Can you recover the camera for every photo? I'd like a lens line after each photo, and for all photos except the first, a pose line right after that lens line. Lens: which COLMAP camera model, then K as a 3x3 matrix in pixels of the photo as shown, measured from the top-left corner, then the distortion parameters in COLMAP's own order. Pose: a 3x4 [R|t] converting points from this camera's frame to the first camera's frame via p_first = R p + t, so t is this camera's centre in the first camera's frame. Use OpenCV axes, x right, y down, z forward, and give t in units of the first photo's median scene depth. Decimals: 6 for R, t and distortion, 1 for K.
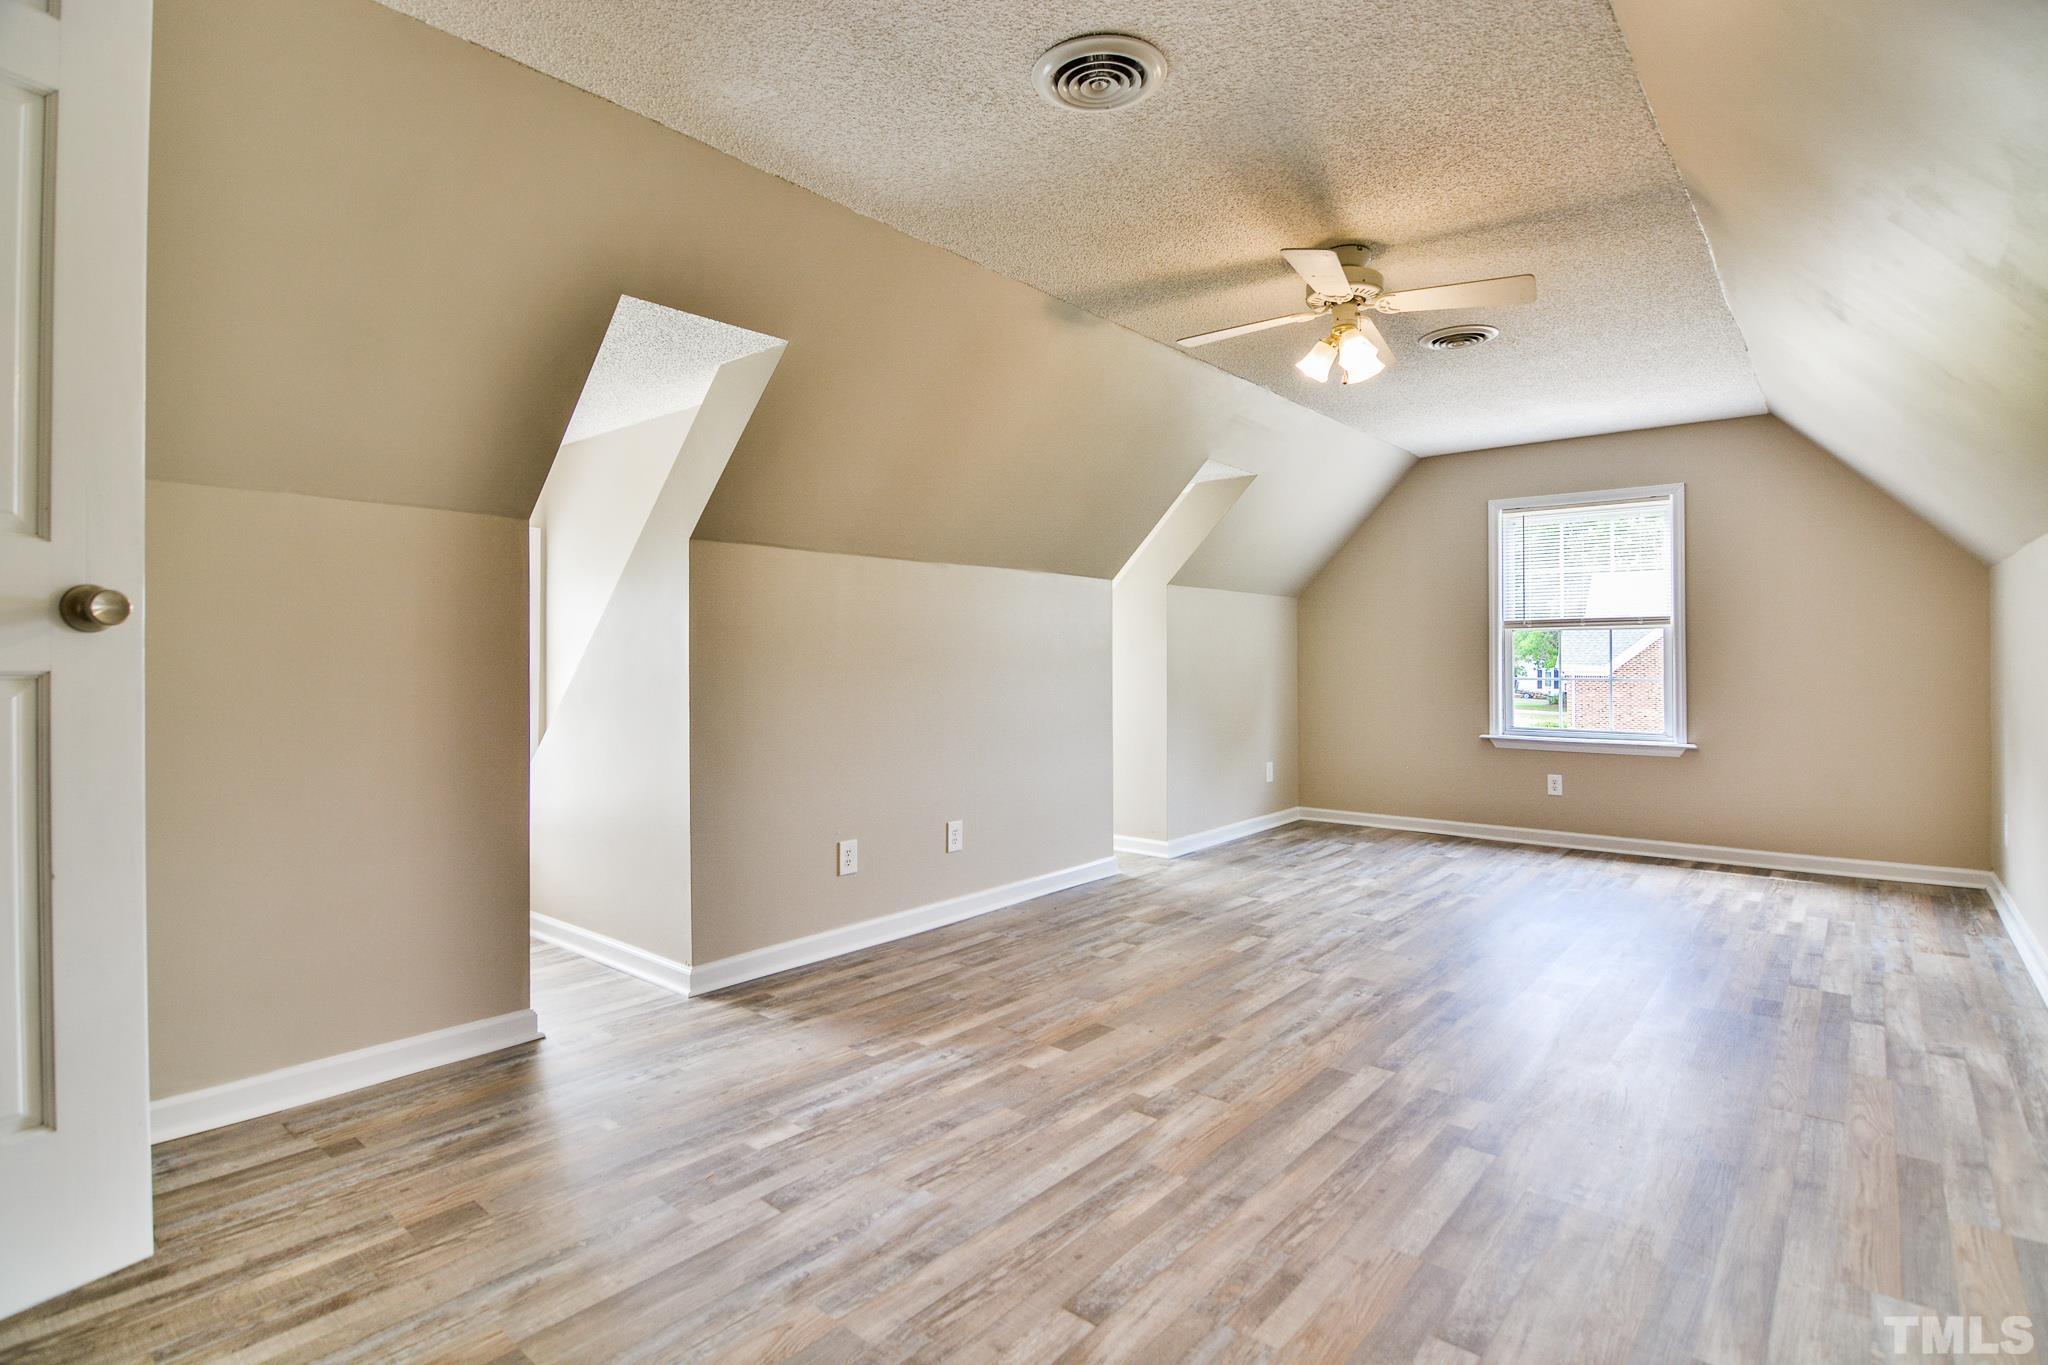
lens RADIAL K [[1000.8, 0, 1022.4], [0, 1000.8, 676.5], [0, 0, 1]] dist [0.000607, -0.006590]
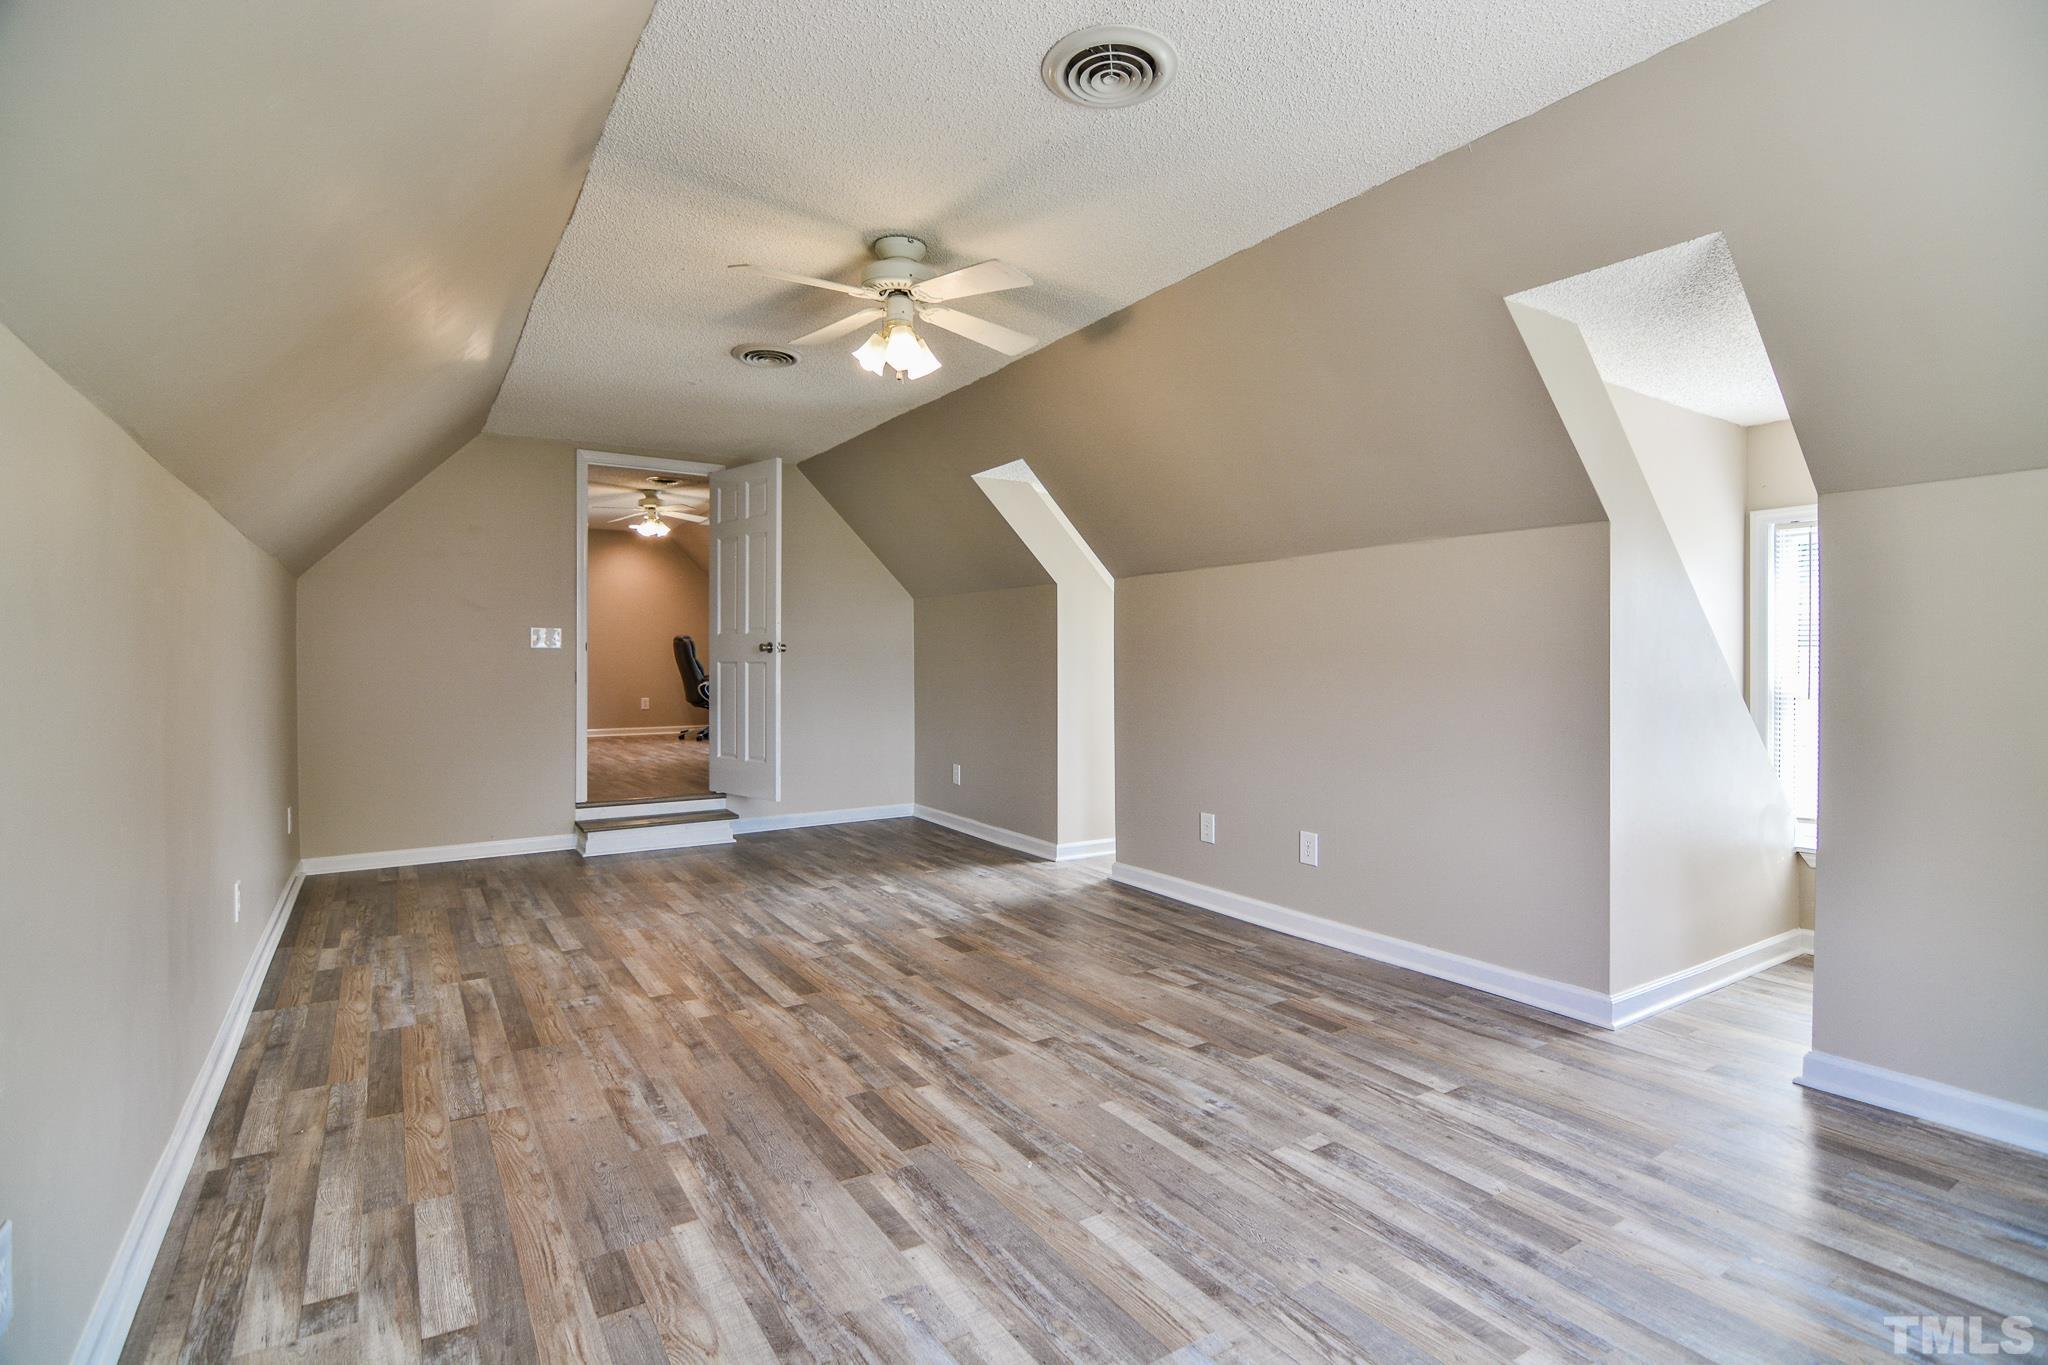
lens RADIAL K [[1000.8, 0, 1022.4], [0, 1000.8, 676.5], [0, 0, 1]] dist [0.000607, -0.006590]
pose [[-0.297032, 0.017100, -0.954714, 1.302454], [-0.015336, 0.999625, 0.022676, -0.020949], [0.954744, 0.021377, -0.296659, 1.491353]]
